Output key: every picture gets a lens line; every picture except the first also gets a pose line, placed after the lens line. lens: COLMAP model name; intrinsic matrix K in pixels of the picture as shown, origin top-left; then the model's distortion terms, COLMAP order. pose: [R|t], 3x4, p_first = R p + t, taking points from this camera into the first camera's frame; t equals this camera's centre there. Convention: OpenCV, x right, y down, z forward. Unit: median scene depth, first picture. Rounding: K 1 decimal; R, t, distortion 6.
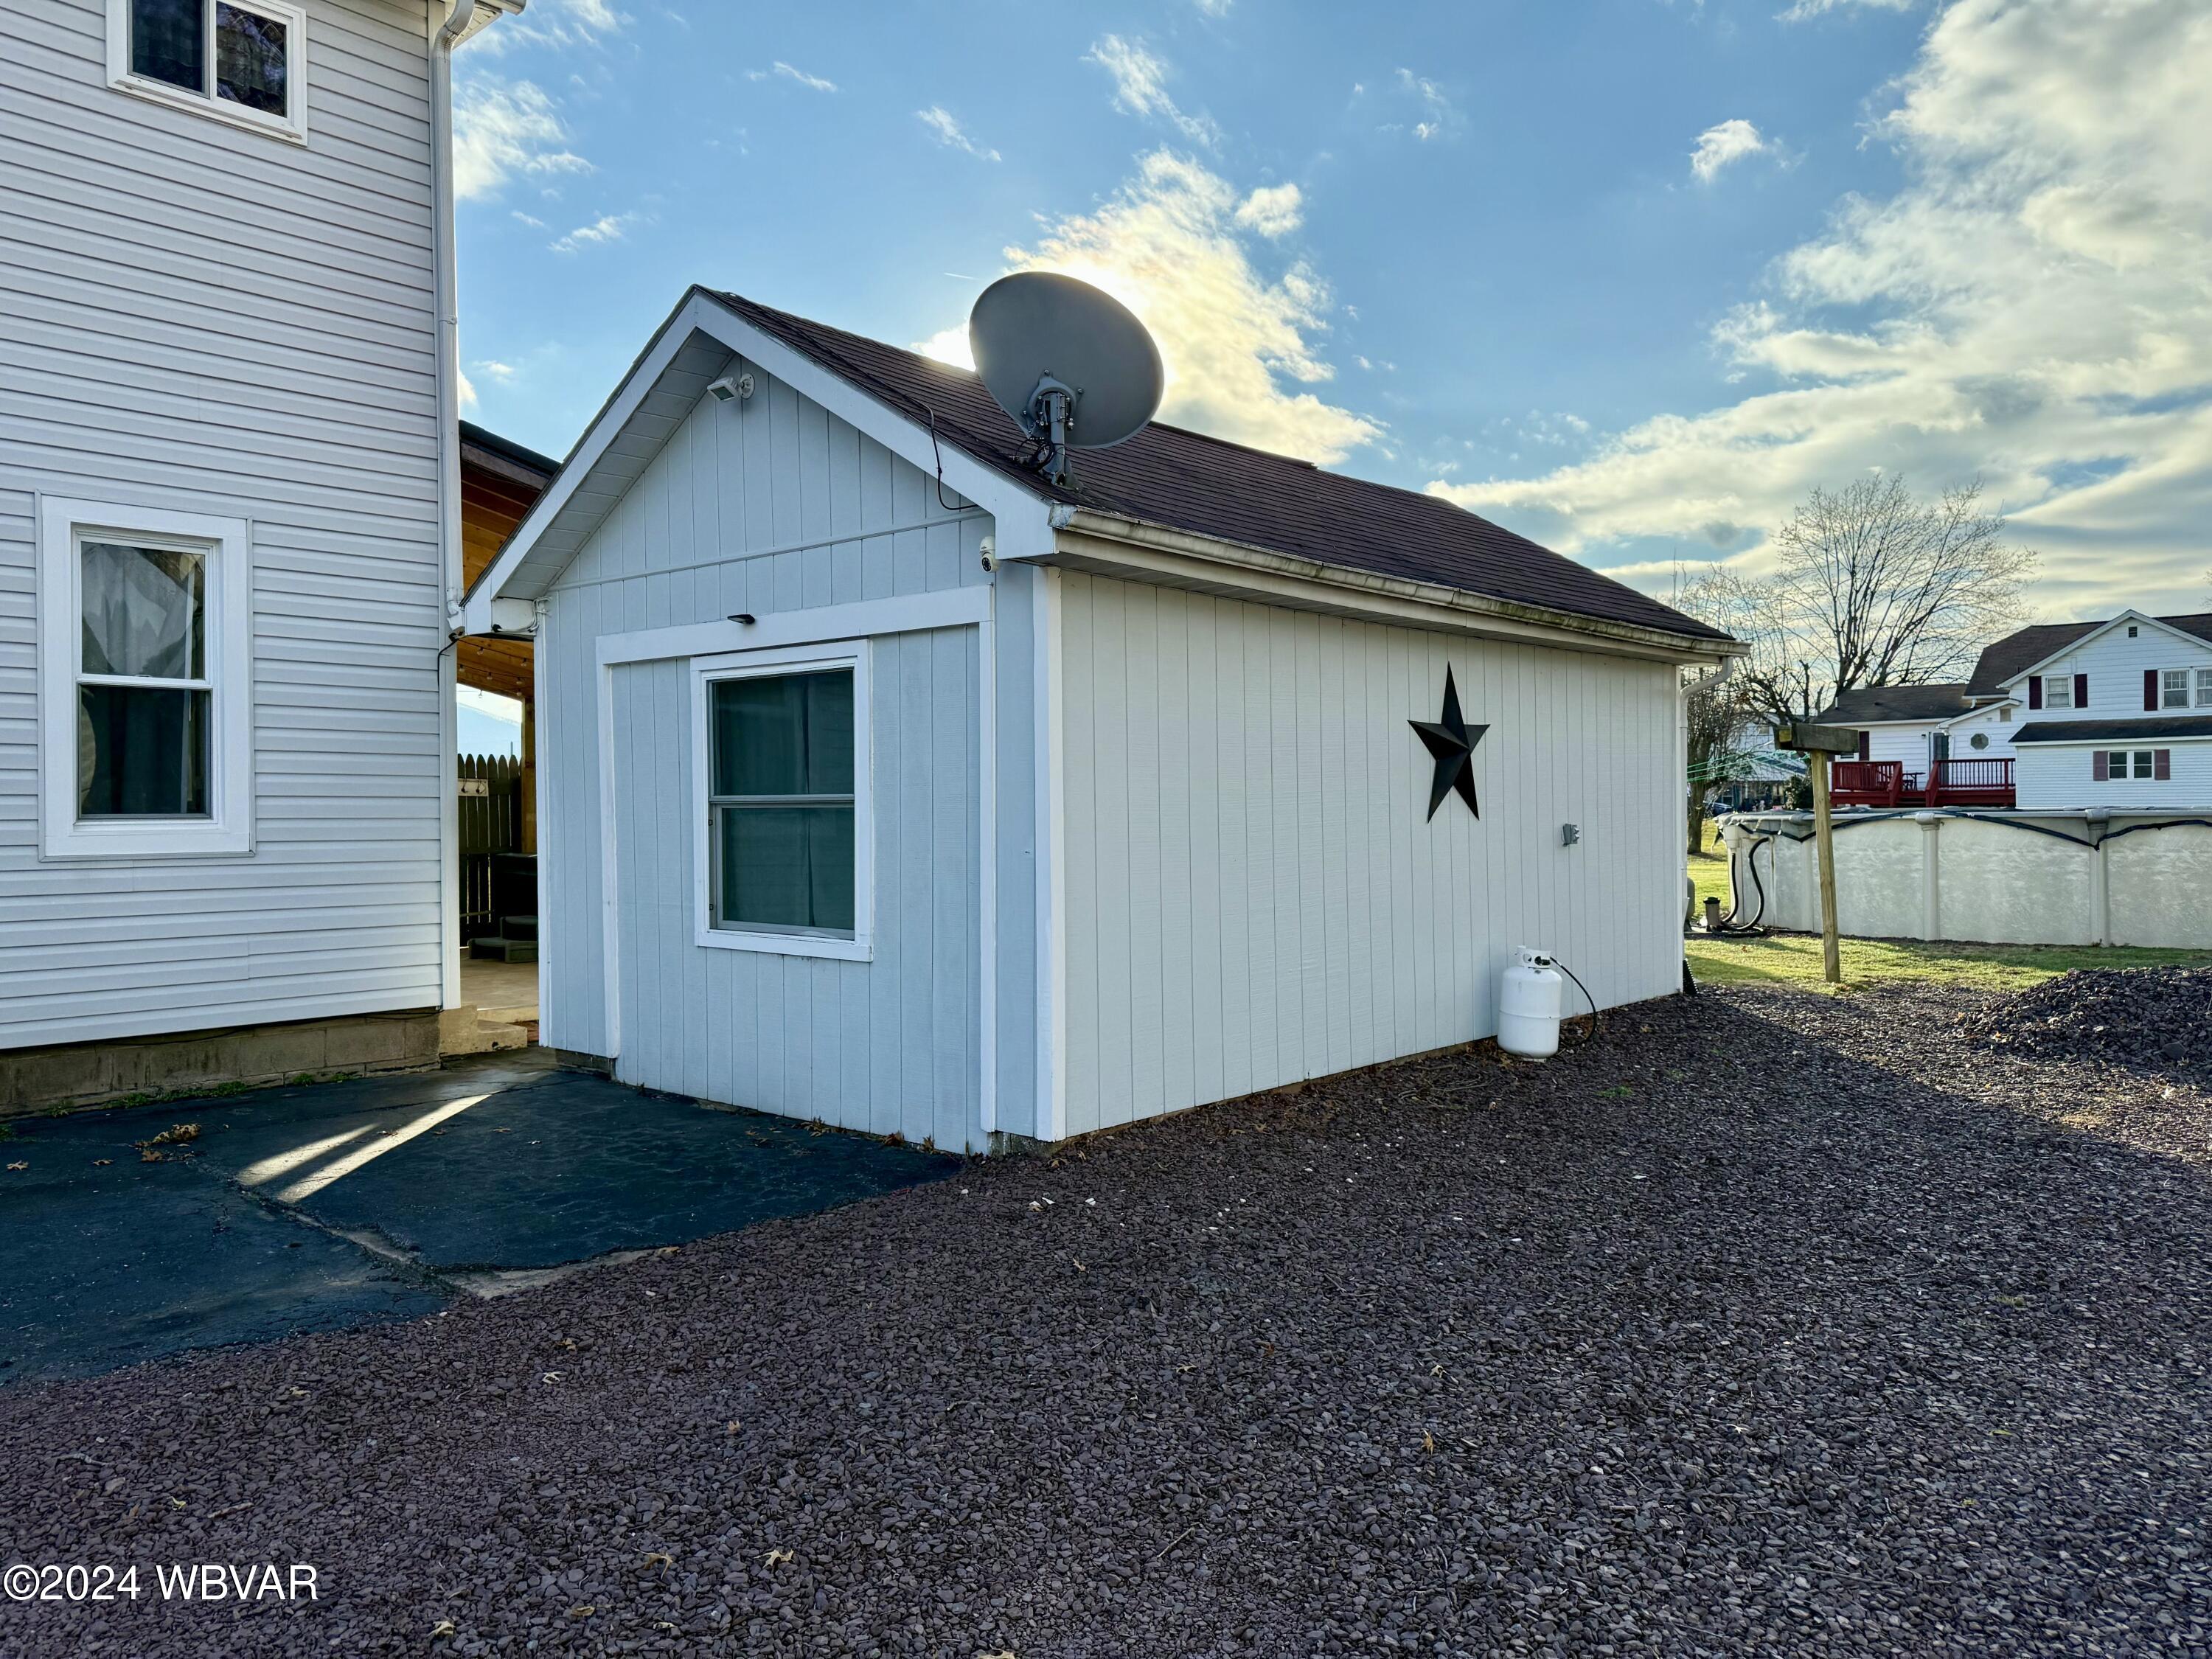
lens RADIAL K [[1594.3, 0, 1106.0], [0, 1594.3, 829.5], [0, 0, 1]] dist [0.029660, -0.039577]
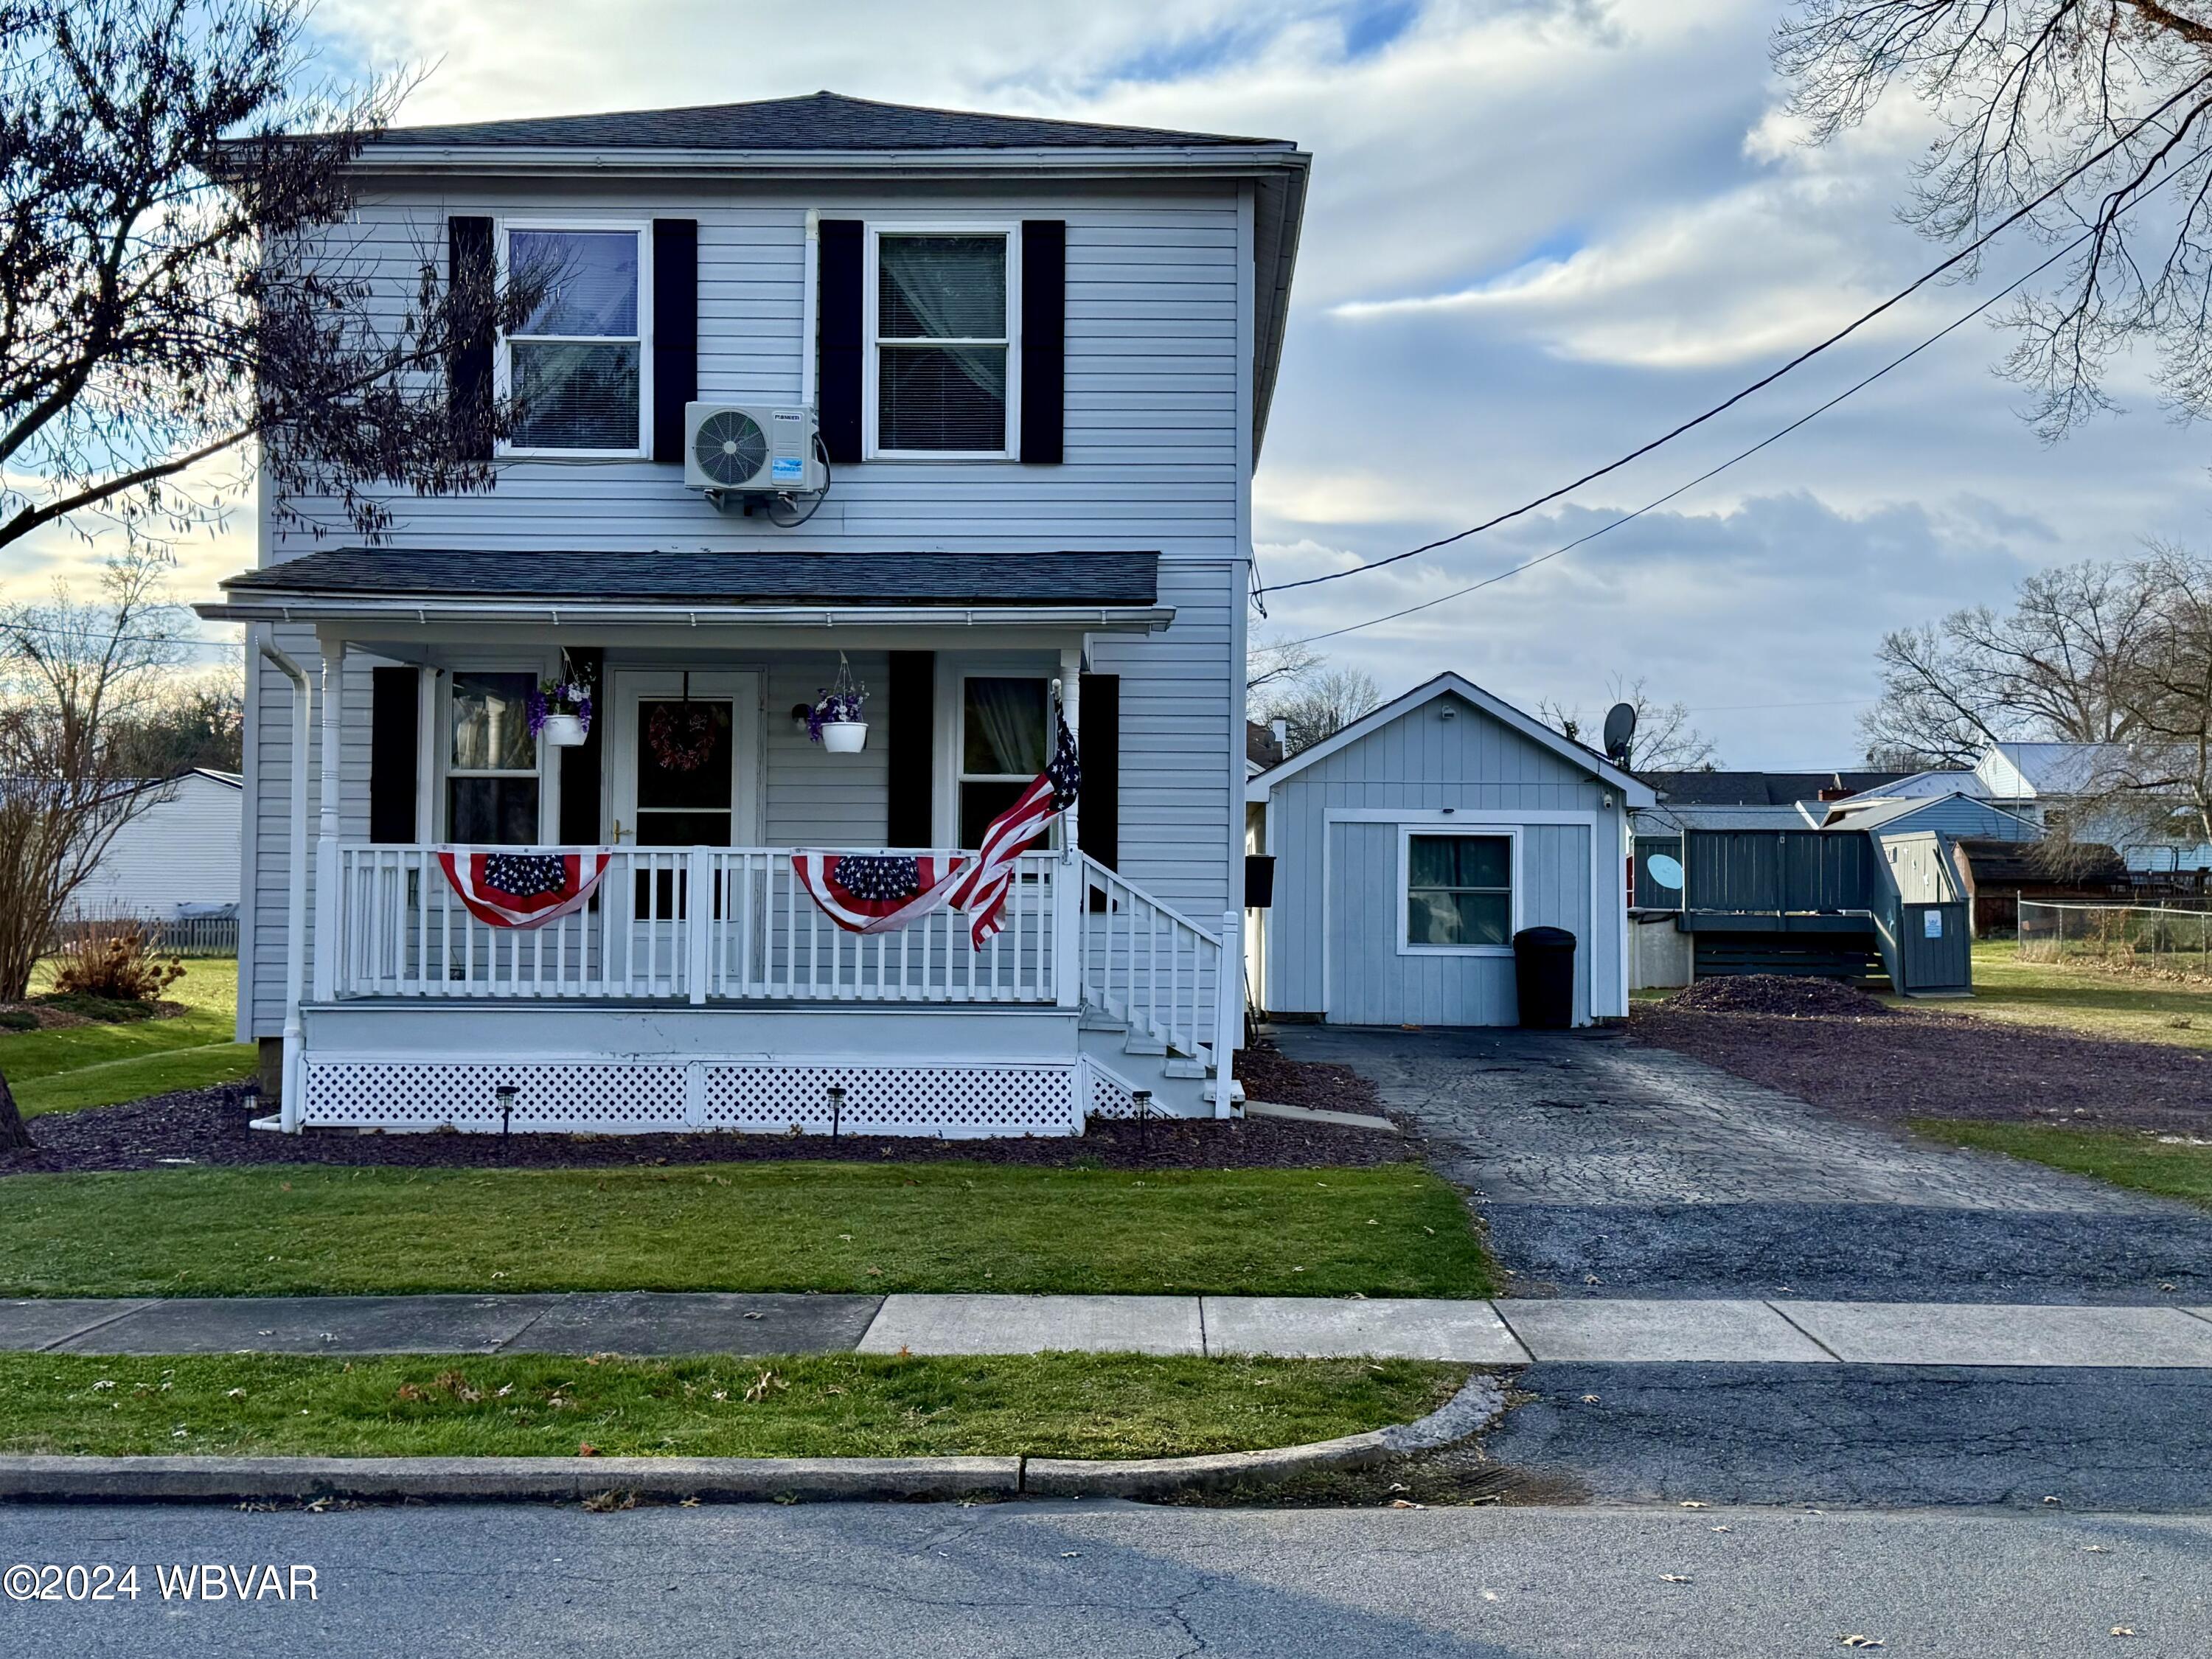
lens RADIAL K [[2615.5, 0, 1106.0], [0, 2615.5, 829.5], [0, 0, 1]] dist [0.054957, 0.005623]
pose [[0.770348, 0.034611, 0.636684, -2.547768], [-0.007334, 0.998941, -0.045429, 0.060383], [-0.637582, 0.030327, 0.769785, -1.355477]]
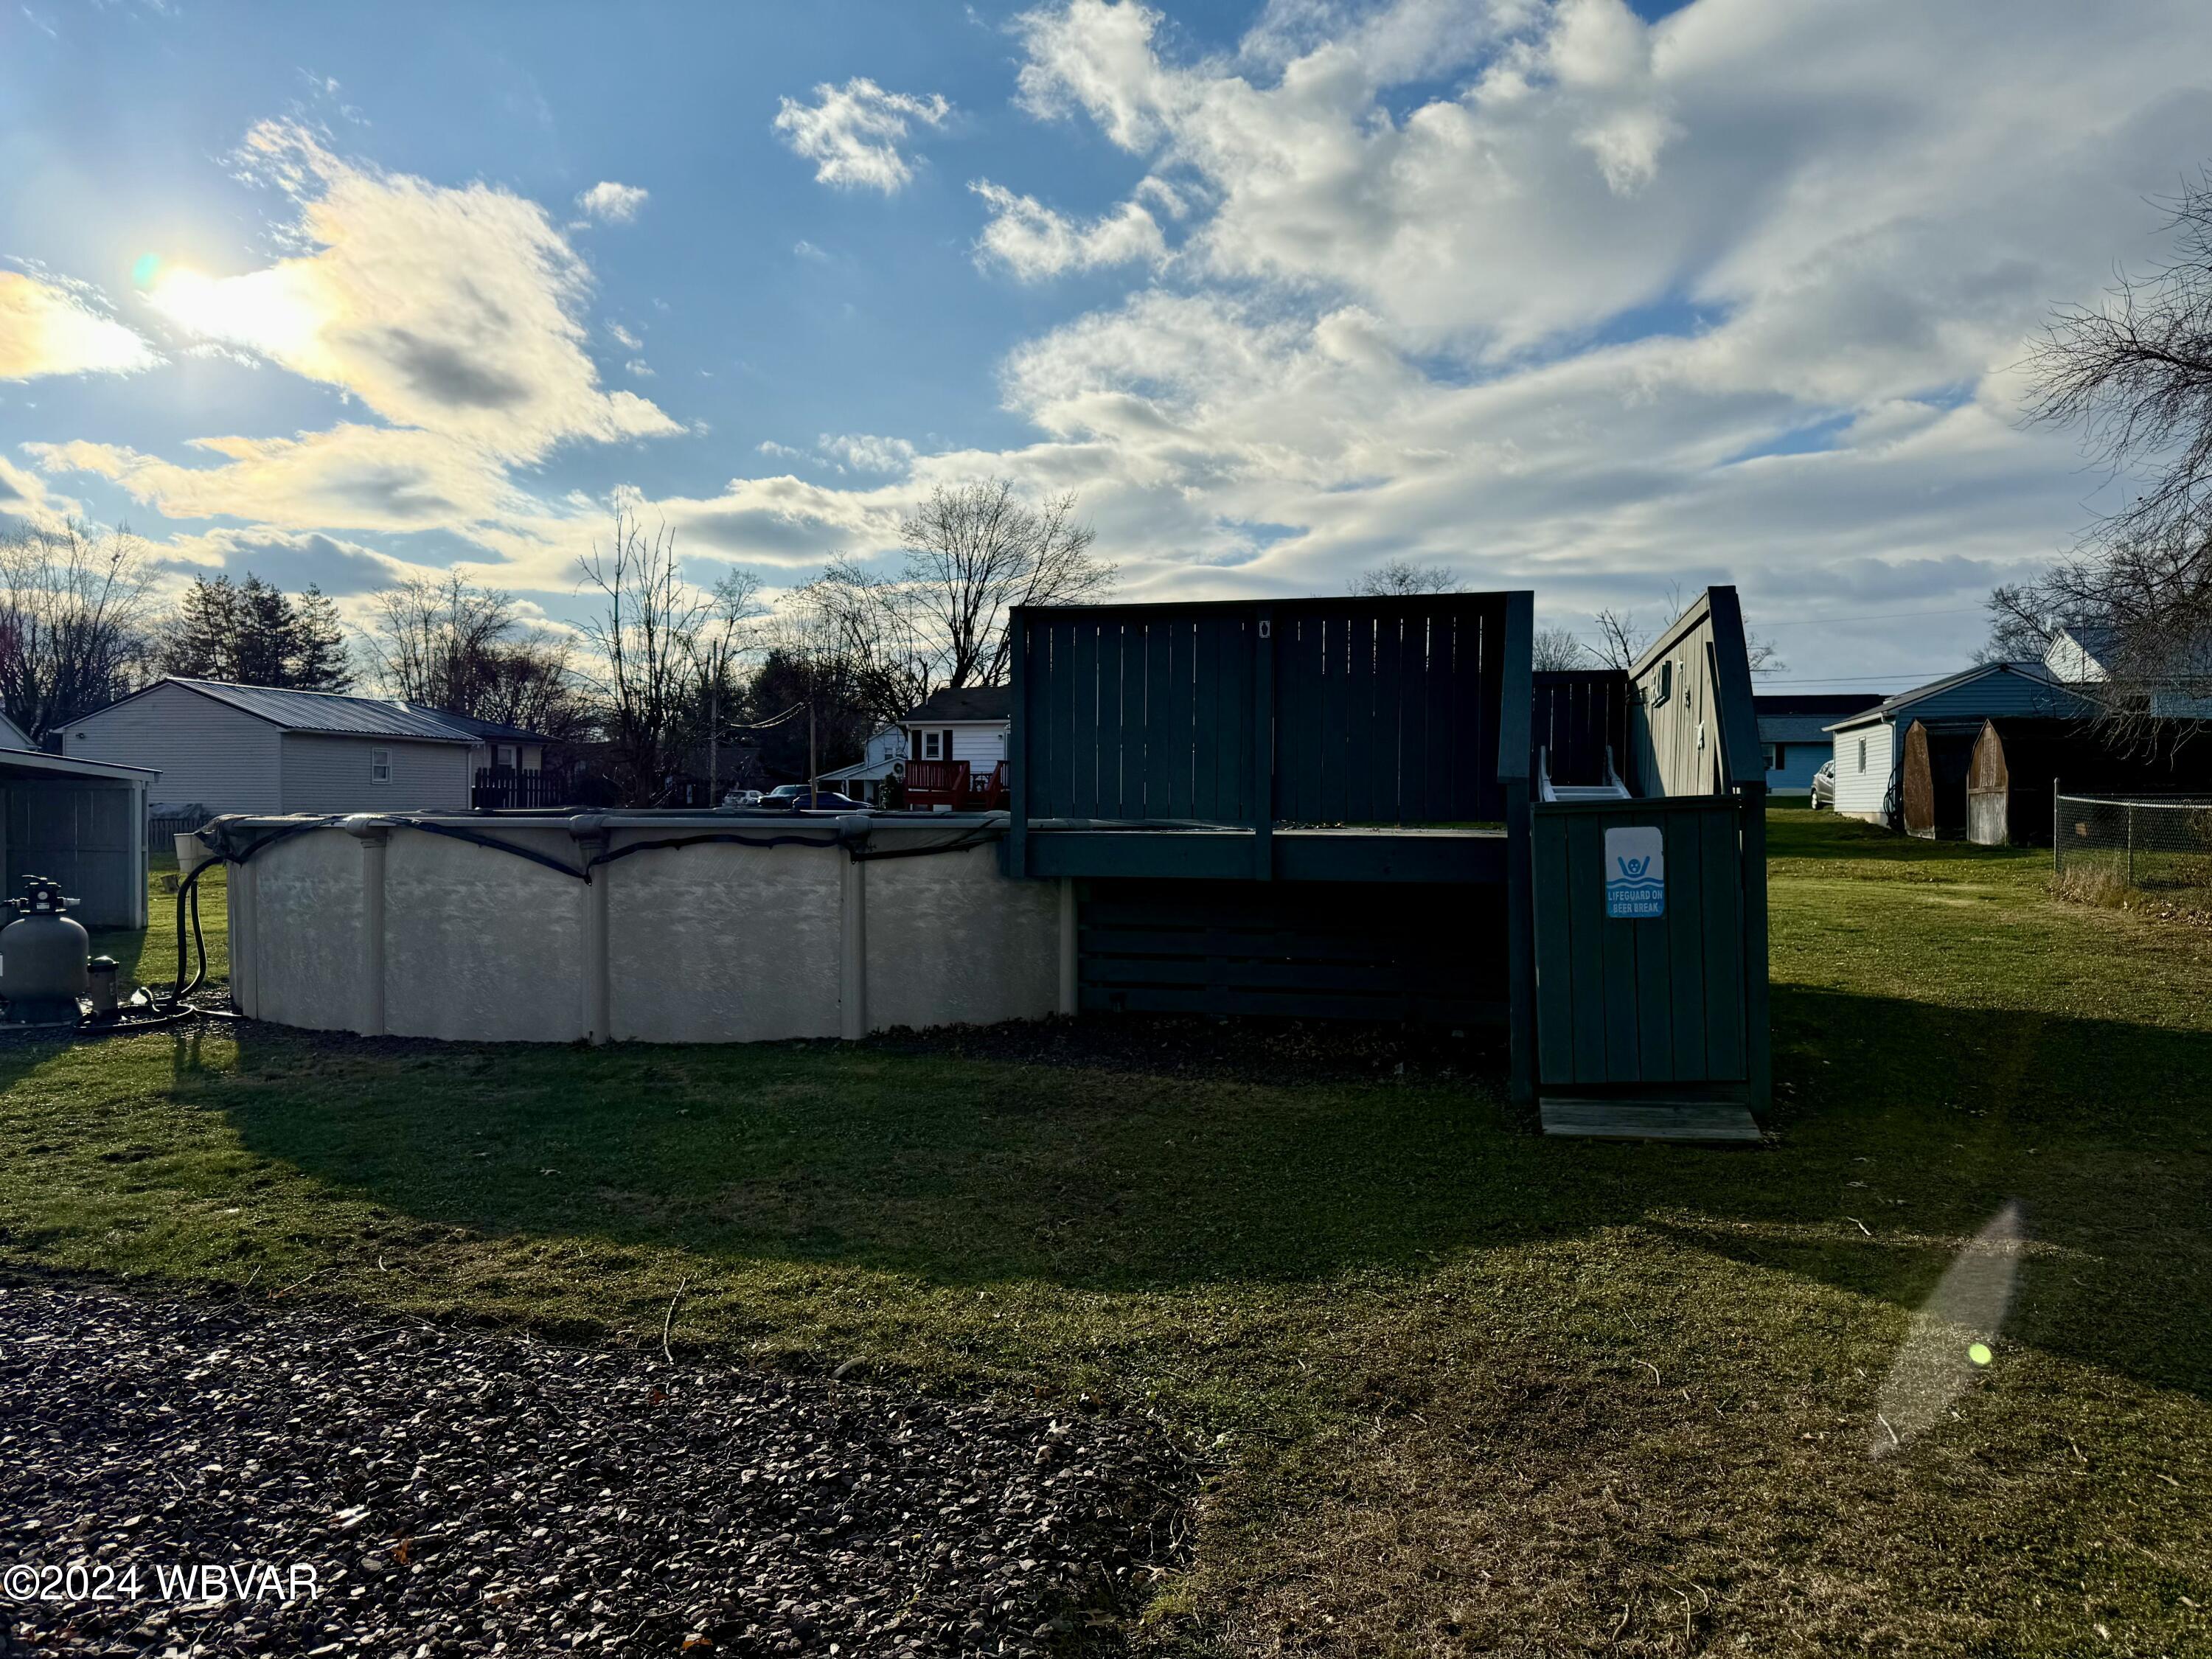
lens RADIAL K [[1594.3, 0, 1106.0], [0, 1594.3, 829.5], [0, 0, 1]] dist [0.029660, -0.039577]
pose [[0.893961, 0.004510, 0.448122, 0.902958], [-0.005214, 0.999986, 0.000338, -0.013846], [-0.448115, -0.002638, 0.893972, 0.662688]]
